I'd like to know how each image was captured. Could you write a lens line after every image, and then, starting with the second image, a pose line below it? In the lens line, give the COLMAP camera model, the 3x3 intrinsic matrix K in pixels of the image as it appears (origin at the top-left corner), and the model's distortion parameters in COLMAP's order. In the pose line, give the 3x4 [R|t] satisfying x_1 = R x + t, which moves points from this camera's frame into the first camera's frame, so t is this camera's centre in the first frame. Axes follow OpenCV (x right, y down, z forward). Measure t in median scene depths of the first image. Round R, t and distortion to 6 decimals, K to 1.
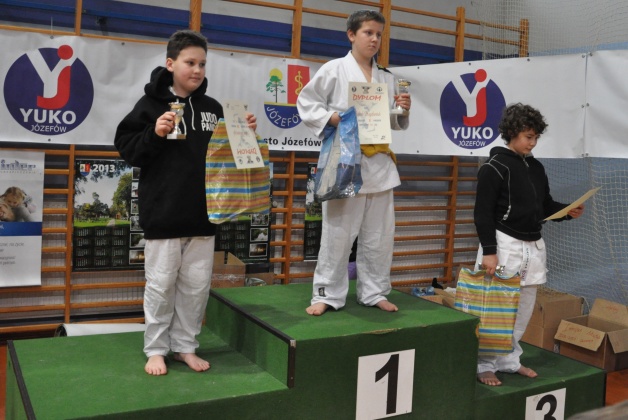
lens RADIAL K [[615.7, 0, 343.8], [0, 615.7, 149.8], [0, 0, 1]] dist [-0.106578, 0.003938]
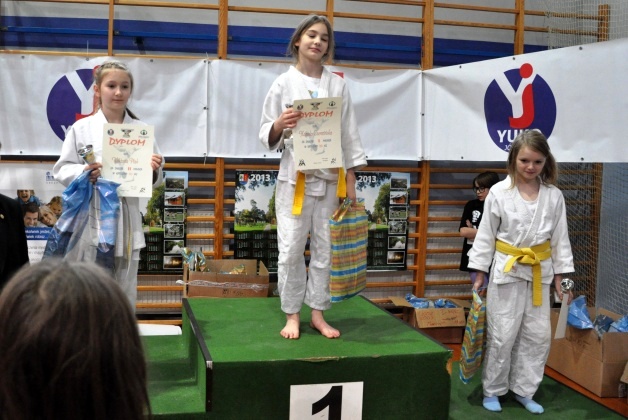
lens RADIAL K [[583.7, 0, 267.1], [0, 583.7, 174.2], [0, 0, 1]] dist [-0.152653, 0.171357]
pose [[0.946102, -0.010130, -0.323711, 0.135157], [0.018038, 0.999607, 0.021437, 0.004210], [0.323367, -0.026120, 0.945913, 0.095759]]
